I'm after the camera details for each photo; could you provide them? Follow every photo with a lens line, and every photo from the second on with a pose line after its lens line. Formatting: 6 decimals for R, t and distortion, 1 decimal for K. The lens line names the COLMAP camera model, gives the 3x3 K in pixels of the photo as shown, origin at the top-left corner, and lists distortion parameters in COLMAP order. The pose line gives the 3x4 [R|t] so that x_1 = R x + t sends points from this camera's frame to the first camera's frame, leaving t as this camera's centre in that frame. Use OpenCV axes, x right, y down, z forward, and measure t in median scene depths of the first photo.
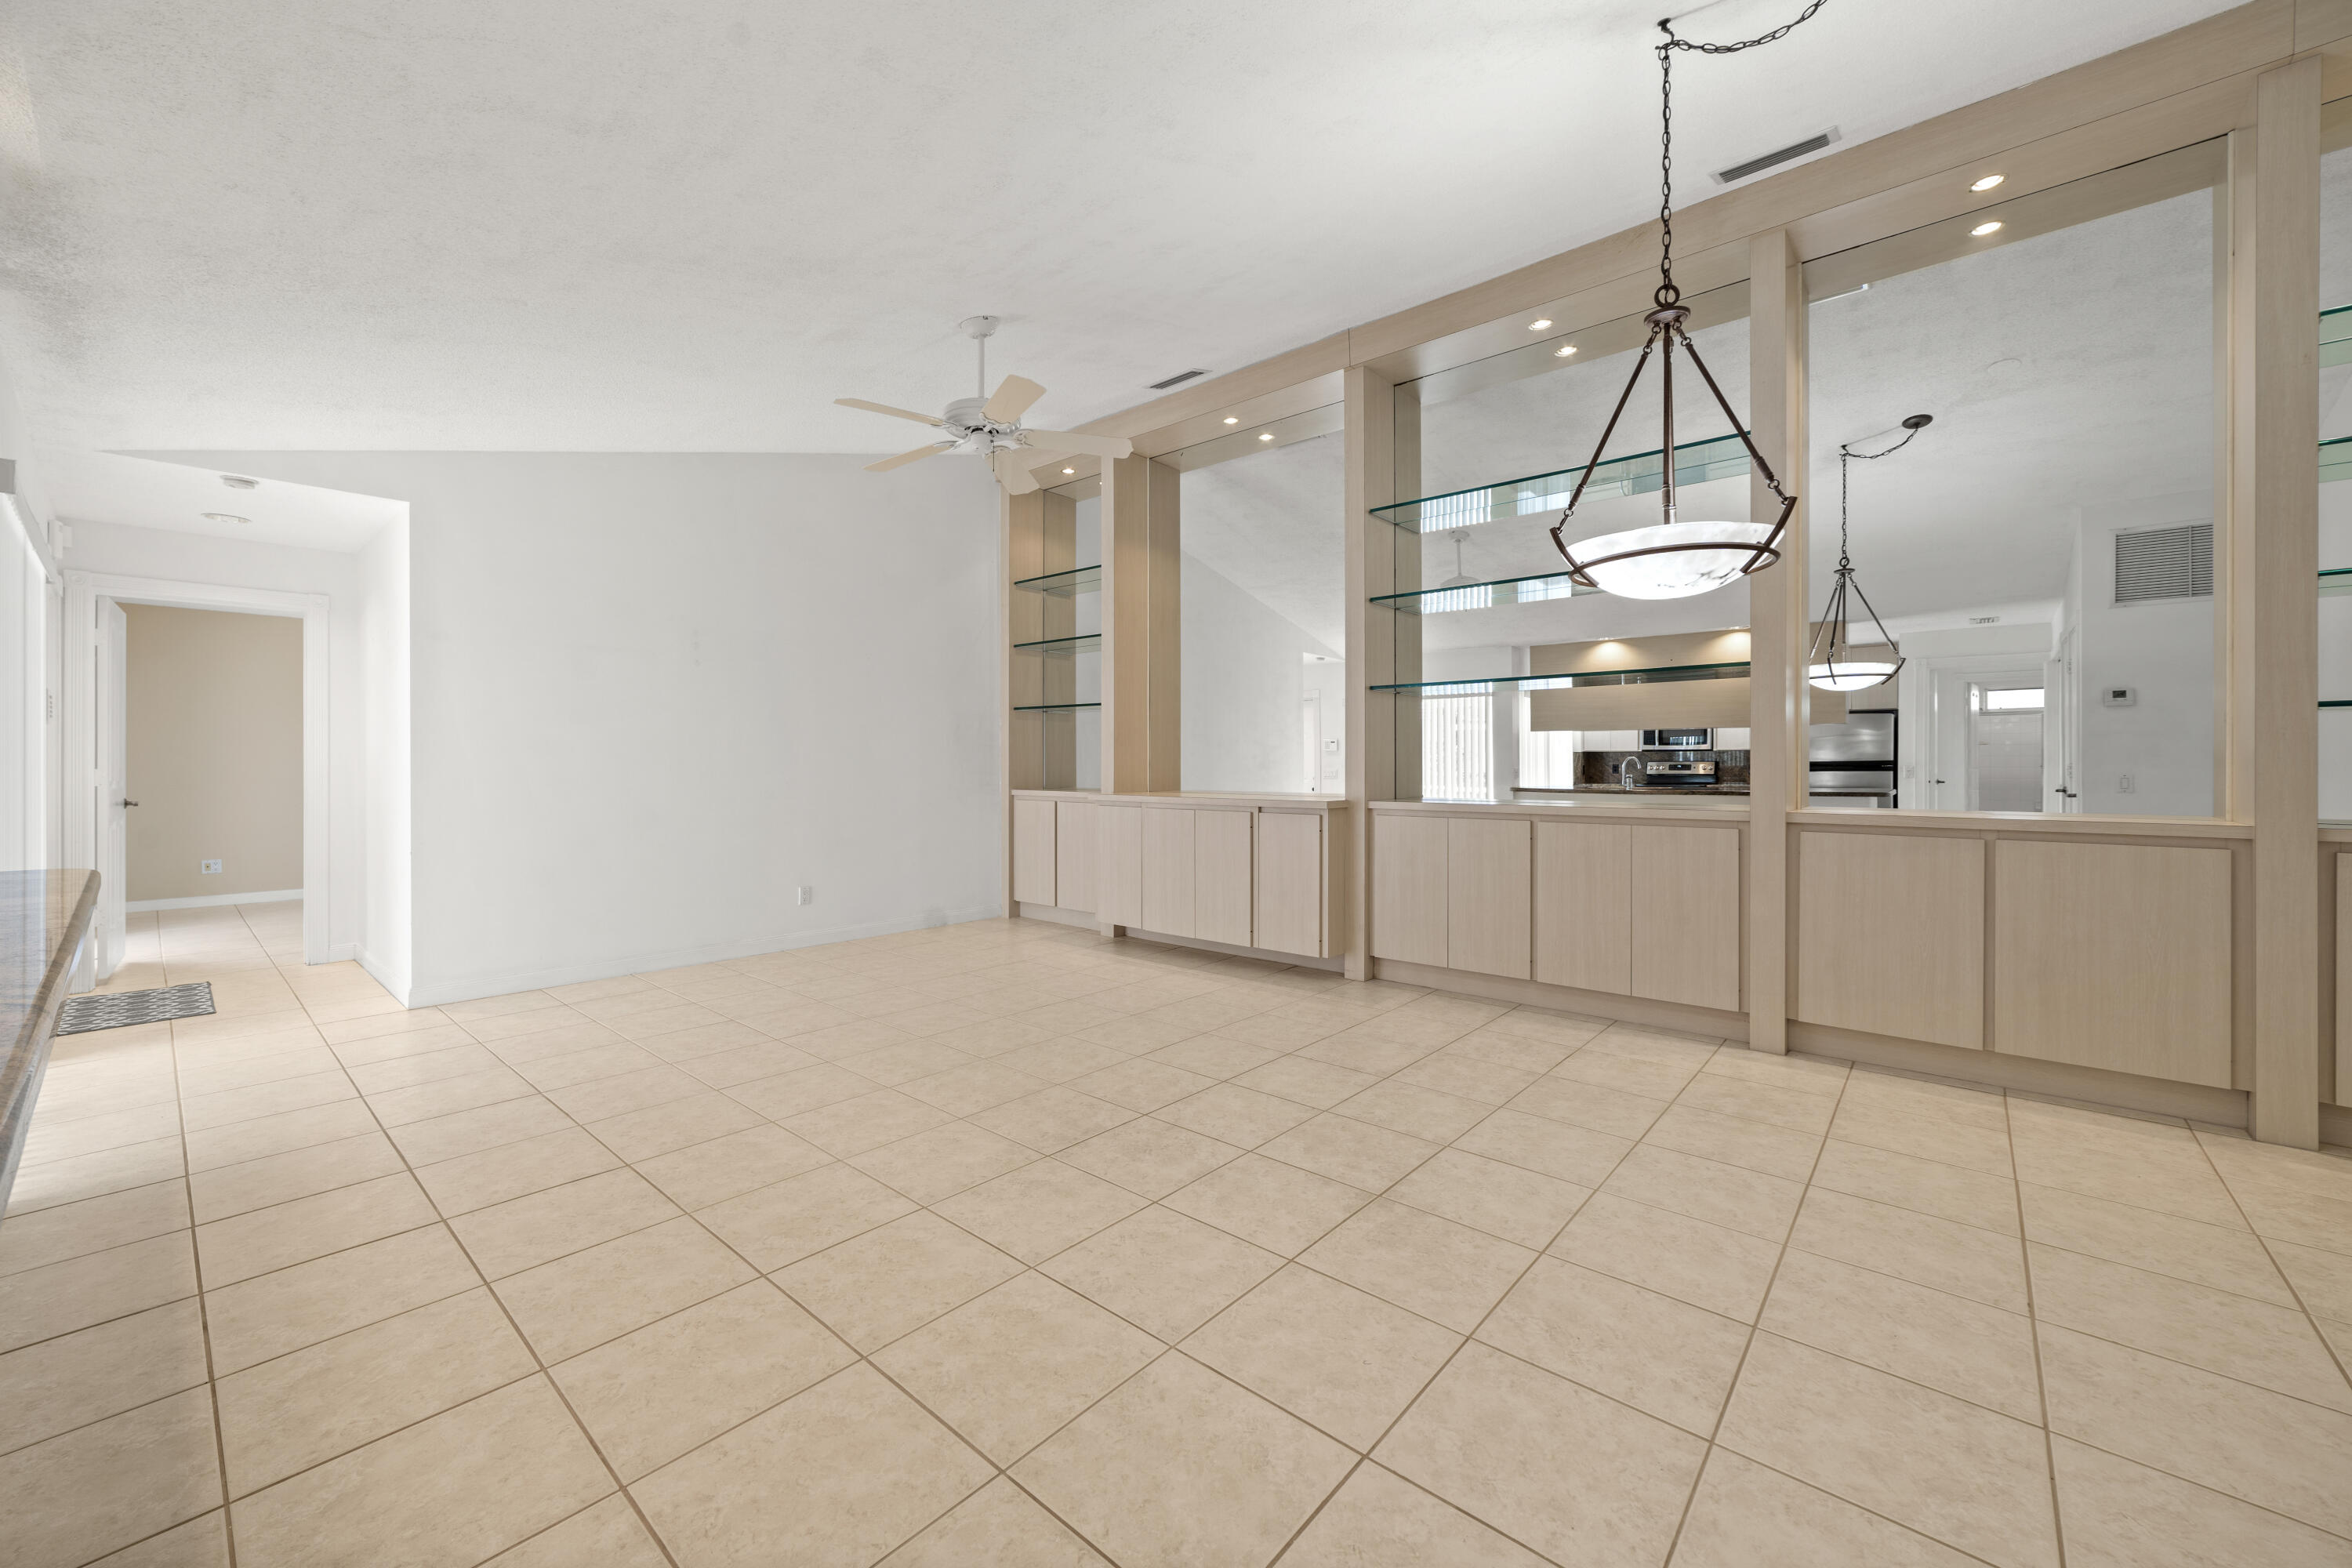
lens RADIAL K [[906.4, 0, 1120.2], [0, 906.4, 767.3], [0, 0, 1]] dist [-0.004288, 0.002398]
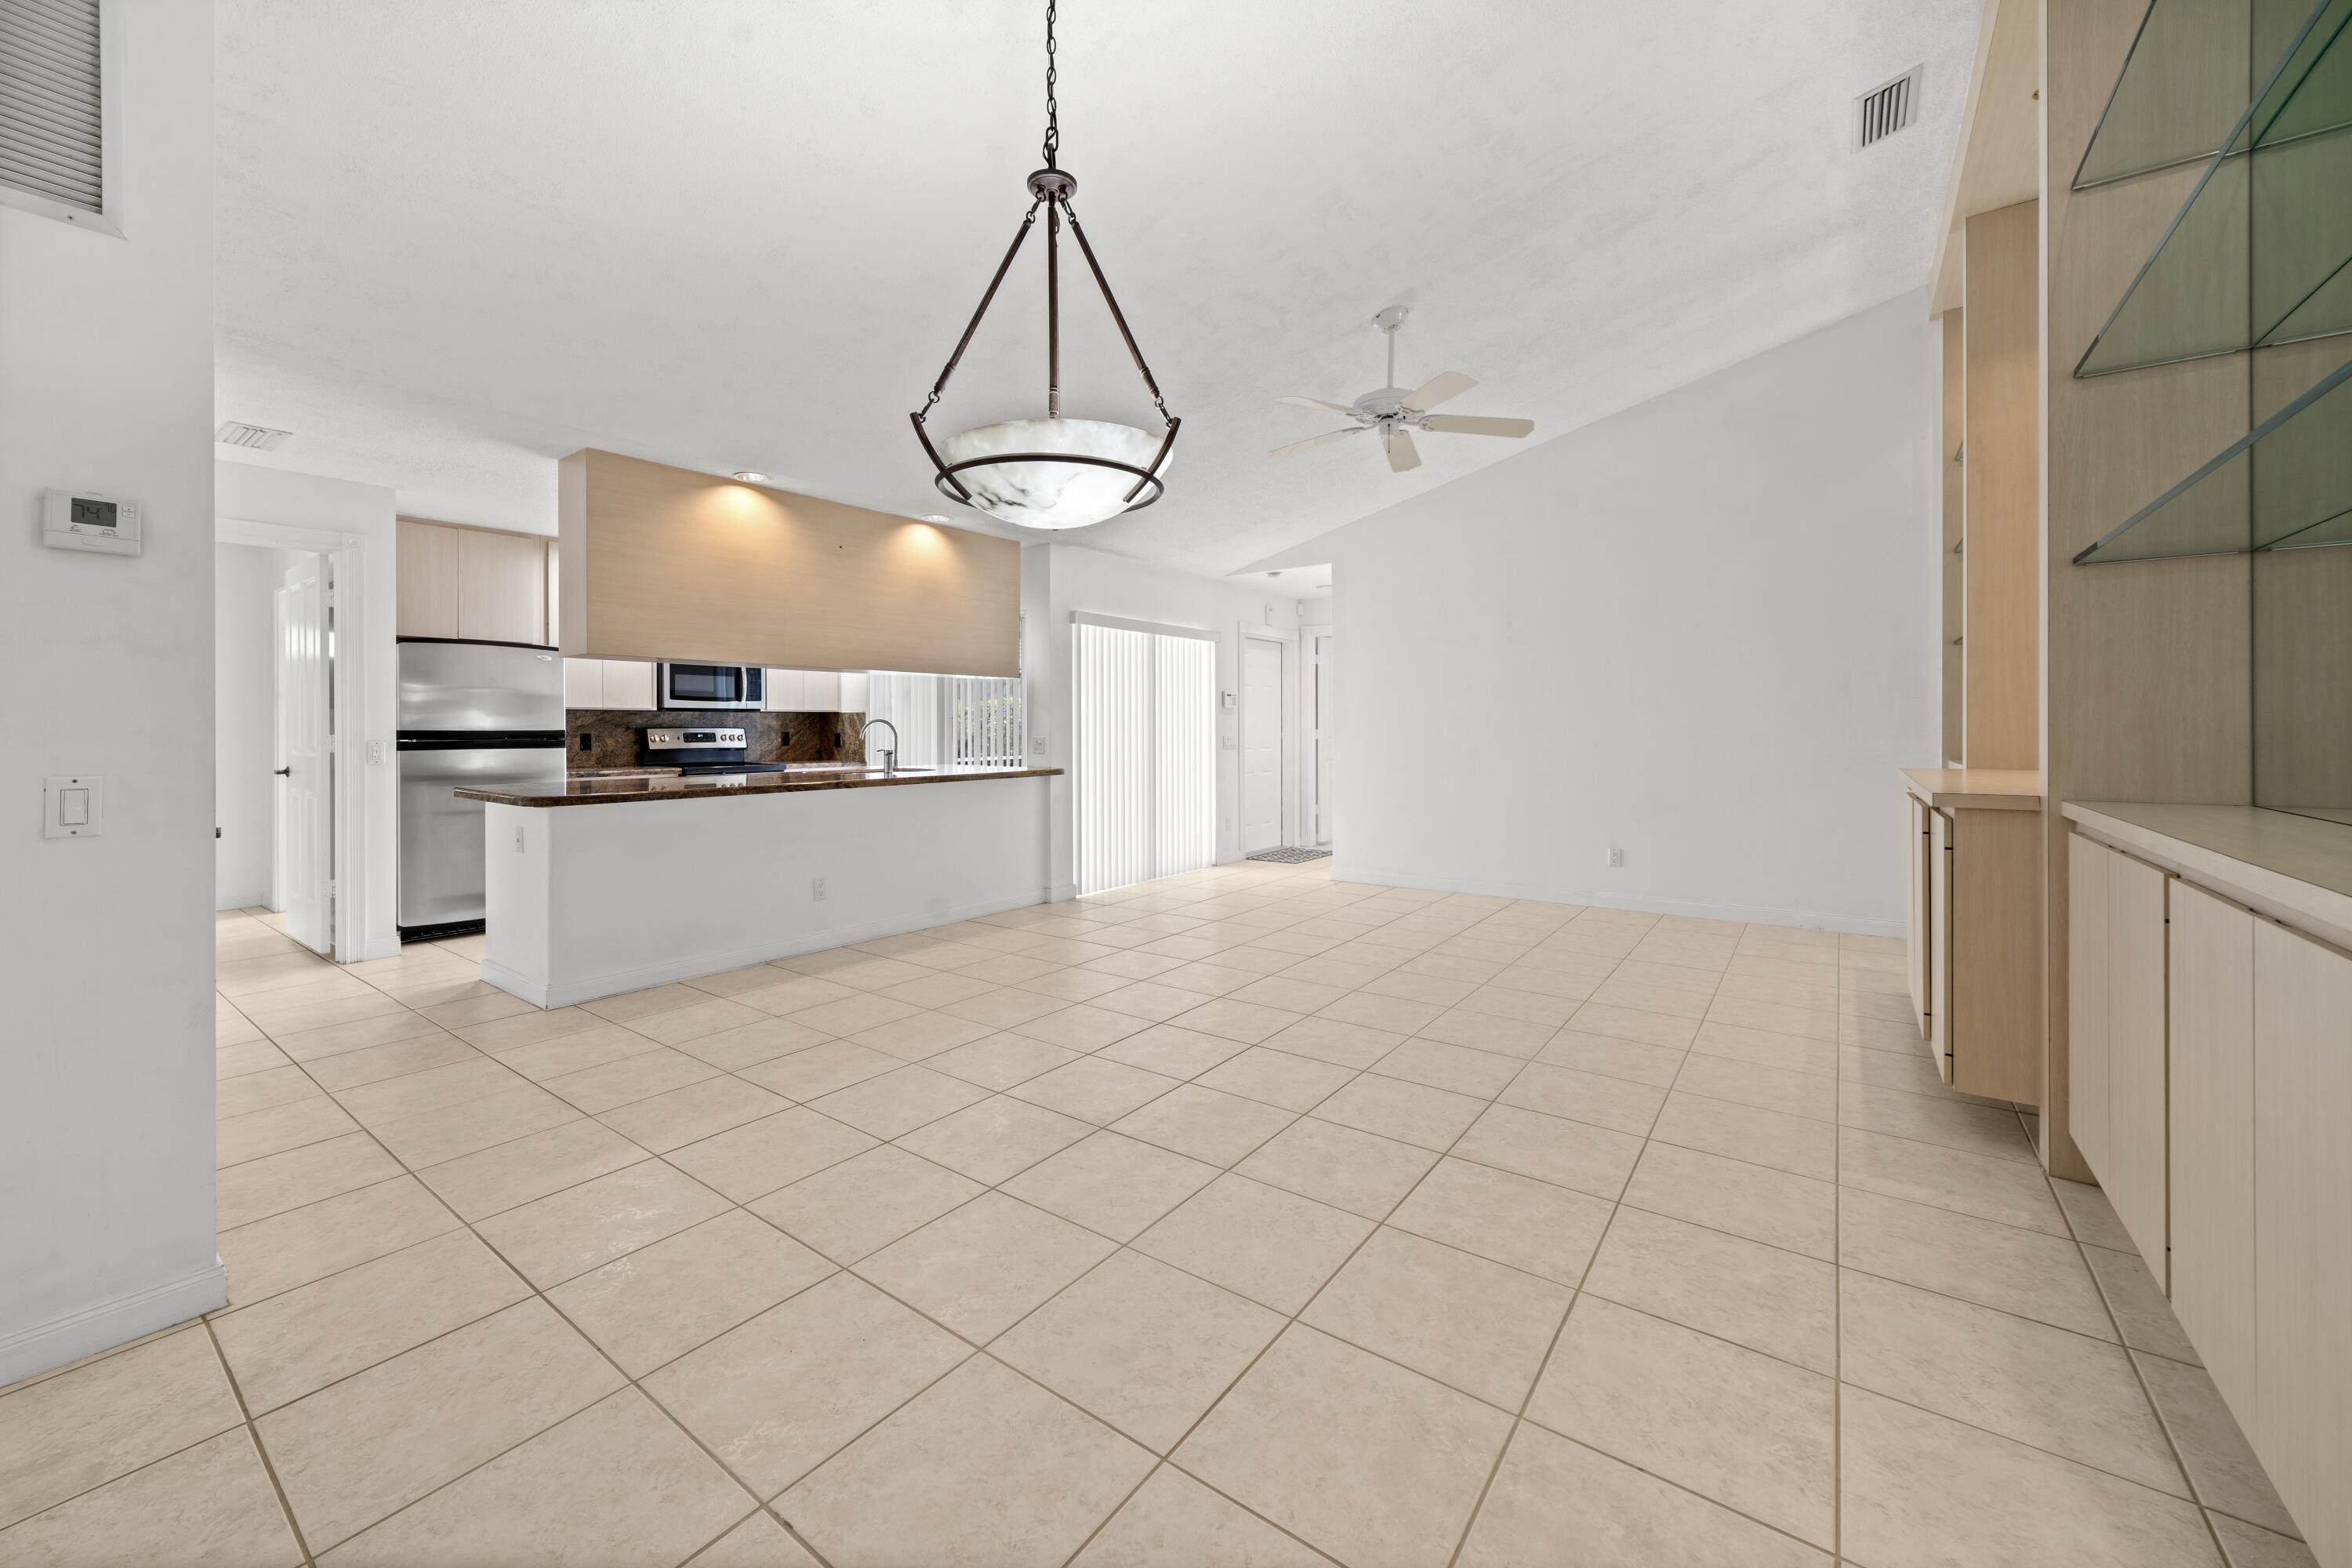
lens RADIAL K [[906.4, 0, 1184.7], [0, 906.4, 714.3], [0, 0, 1]] dist [-0.004288, 0.002398]
pose [[0.122615, -0.012318, -0.992378, 1.109075], [-0.003153, 0.999913, -0.012801, -0.002647], [0.992449, 0.004698, 0.122566, 0.779540]]
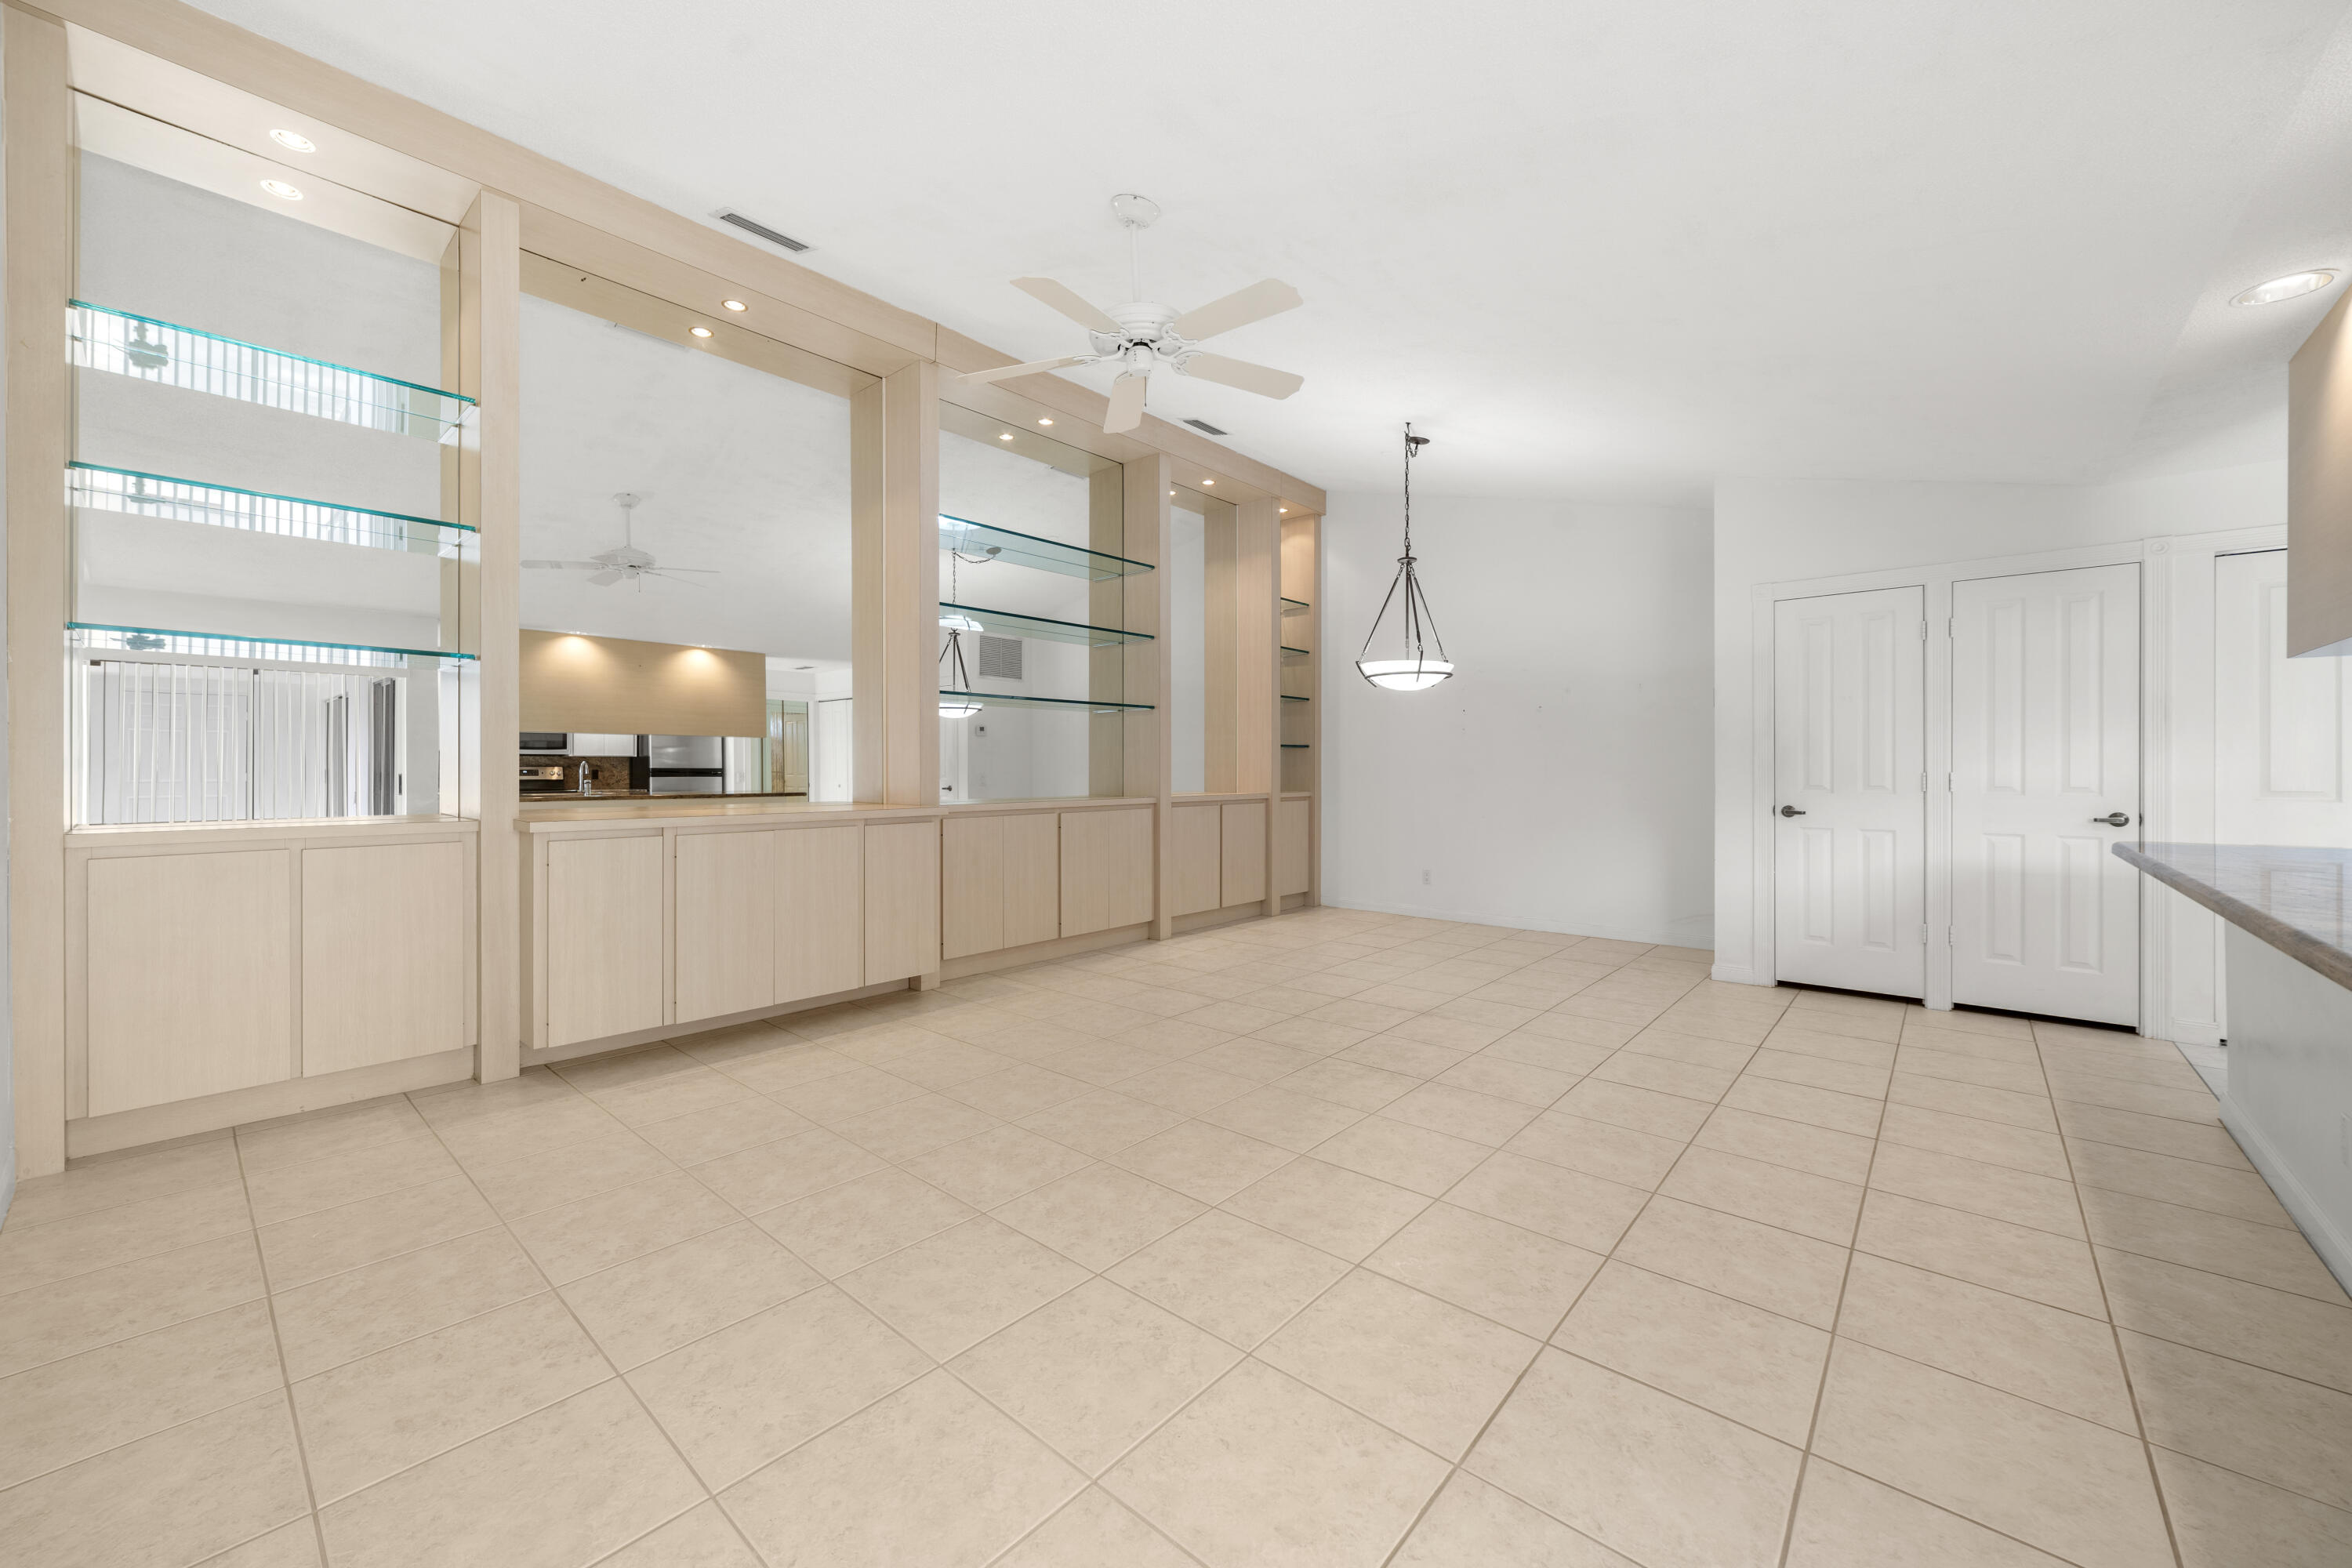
lens RADIAL K [[906.4, 0, 1188.5], [0, 906.4, 771.1], [0, 0, 1]] dist [-0.004288, 0.002398]
pose [[-0.038968, -0.000877, 0.999240, -1.171464], [0.006317, 0.999979, 0.001124, 0.000923], [-0.999220, 0.006356, -0.038962, 1.229526]]
